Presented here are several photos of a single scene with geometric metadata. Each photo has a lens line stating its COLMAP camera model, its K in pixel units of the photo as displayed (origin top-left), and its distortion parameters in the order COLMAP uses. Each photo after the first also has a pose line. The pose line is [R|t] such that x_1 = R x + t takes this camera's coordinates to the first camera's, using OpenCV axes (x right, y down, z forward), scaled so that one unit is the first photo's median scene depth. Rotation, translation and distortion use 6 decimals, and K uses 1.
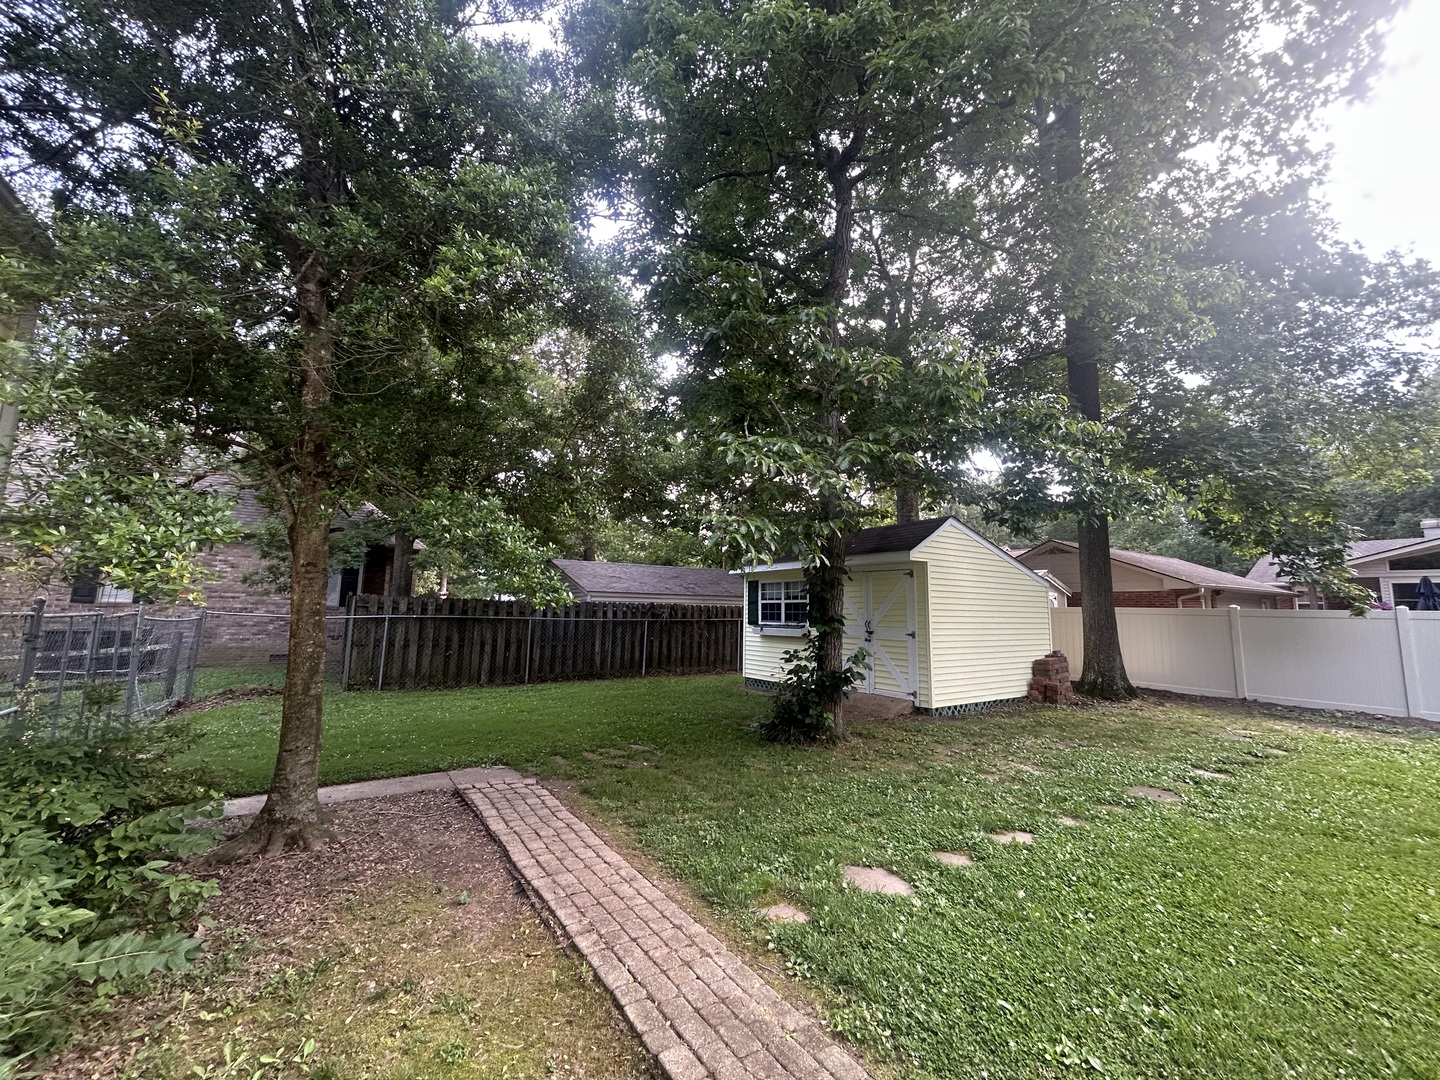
lens RADIAL K [[583.8, 0, 722.0], [0, 583.8, 536.9], [0, 0, 1]] dist [0.000189, 0.000329]
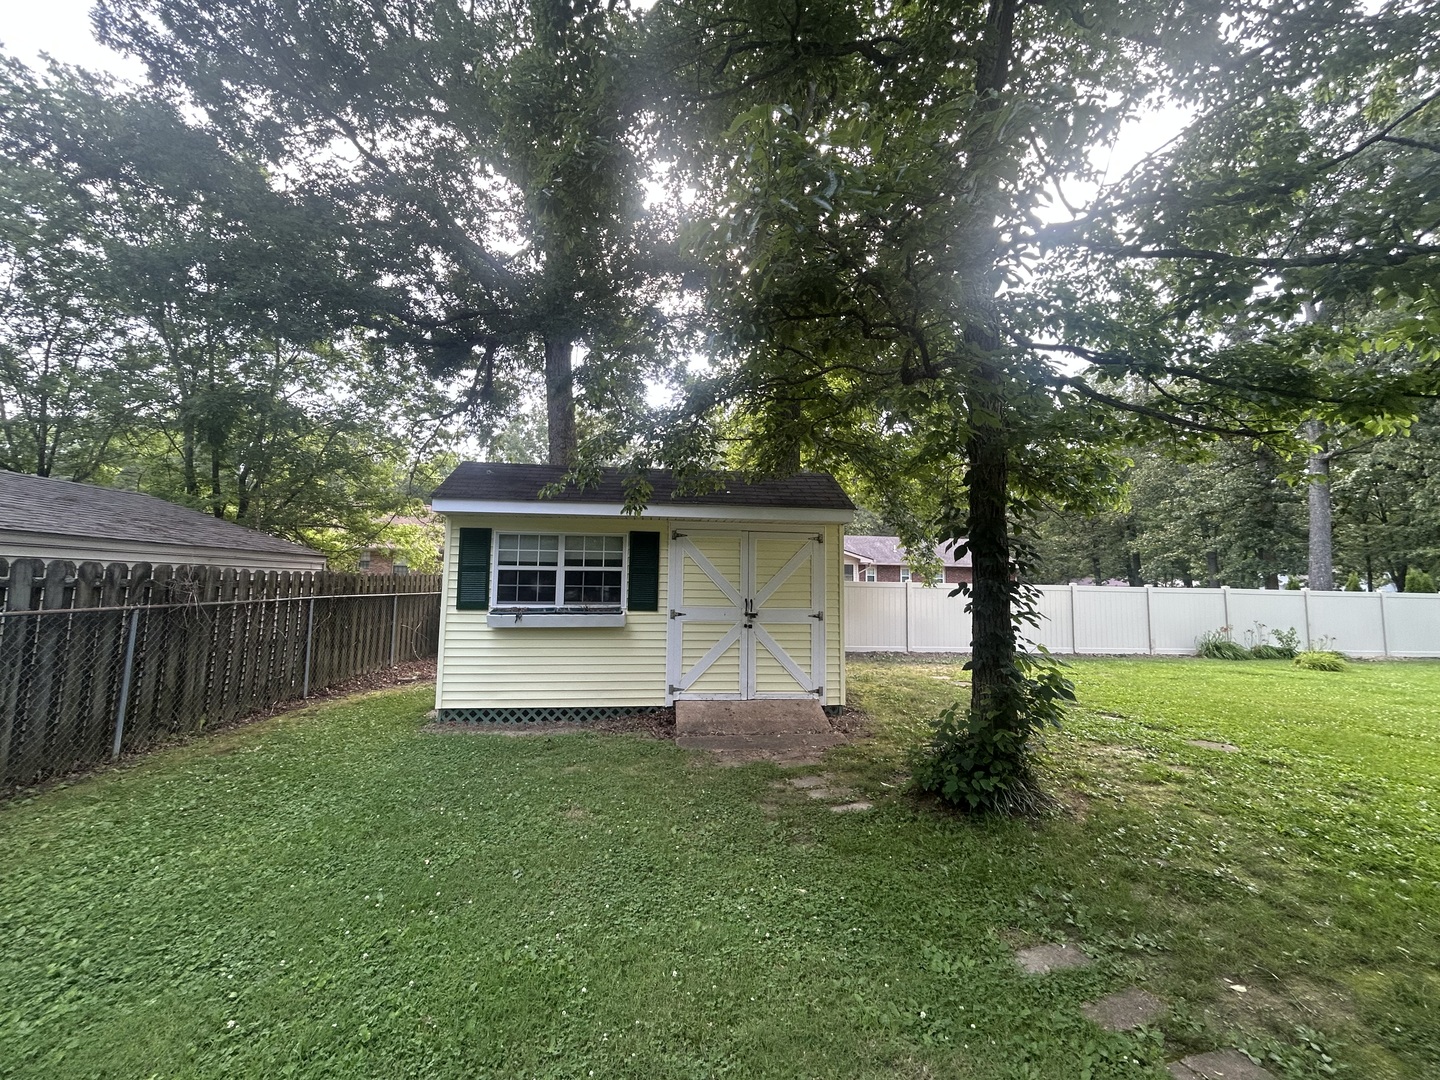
lens RADIAL K [[583.8, 0, 719.5], [0, 583.8, 537.3], [0, 0, 1]] dist [0.000189, 0.000329]
pose [[0.462772, 0.065712, 0.884038, -0.341534], [-0.117535, 0.992993, -0.012285, 0.068004], [-0.878651, -0.098221, 0.467253, 0.589861]]
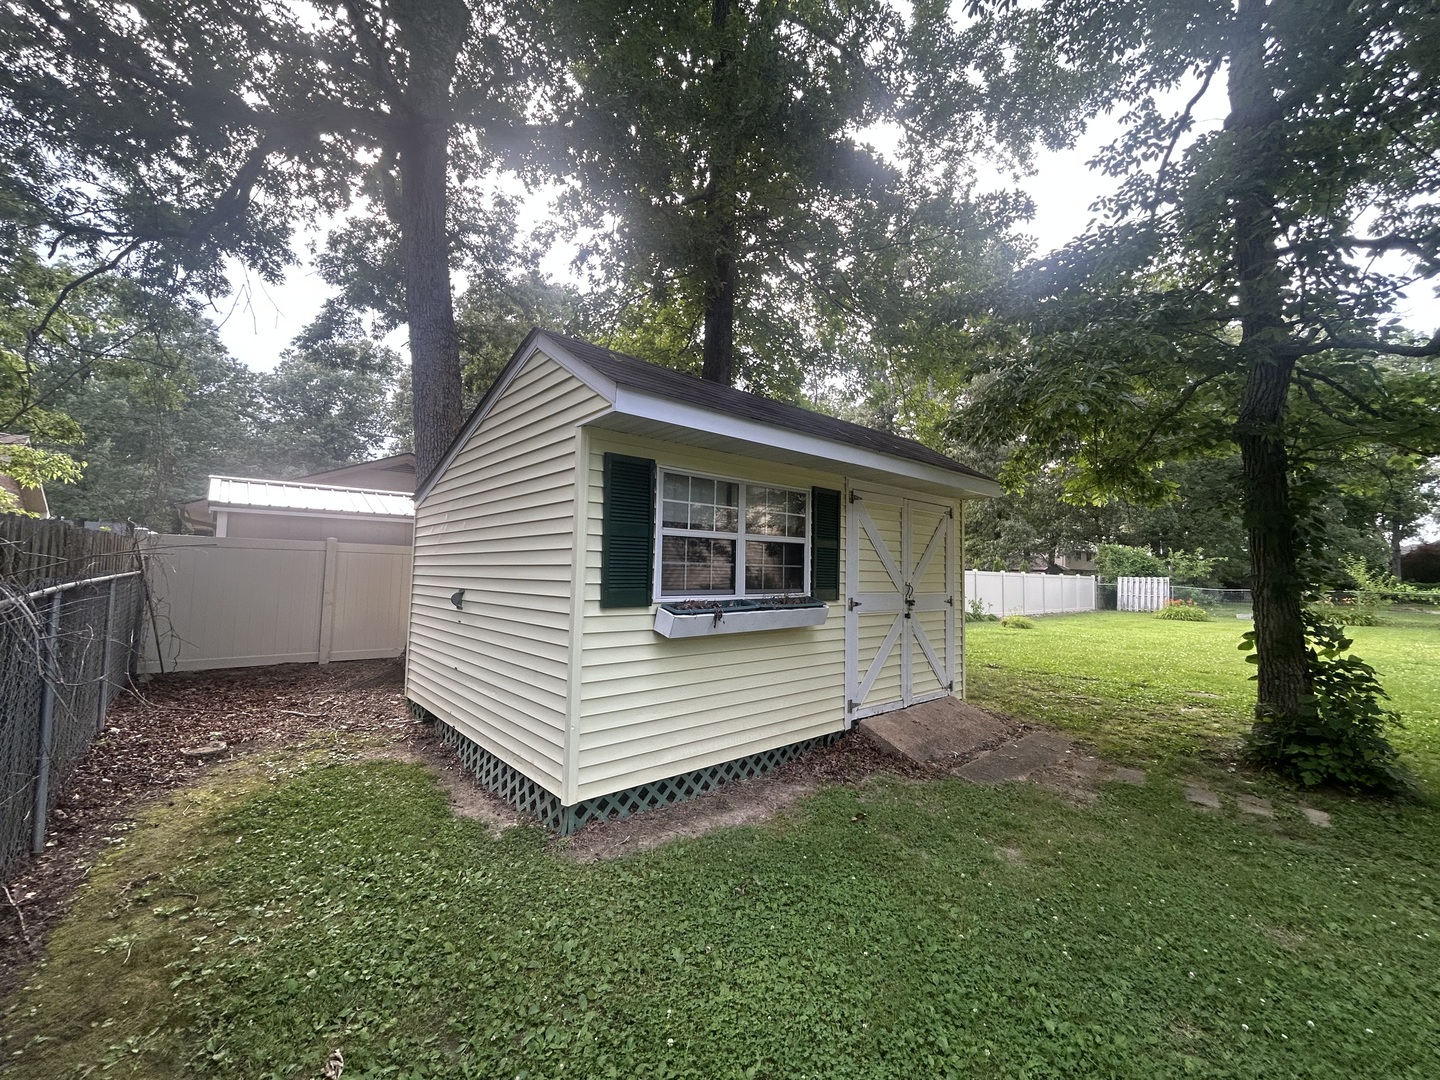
lens RADIAL K [[583.8, 0, 720.0], [0, 583.8, 538.4], [0, 0, 1]] dist [0.000189, 0.000329]
pose [[-0.125165, 0.040351, 0.991315, -0.255159], [-0.143056, 0.987997, -0.058279, 0.134862], [-0.981768, -0.149108, -0.117890, 1.056395]]
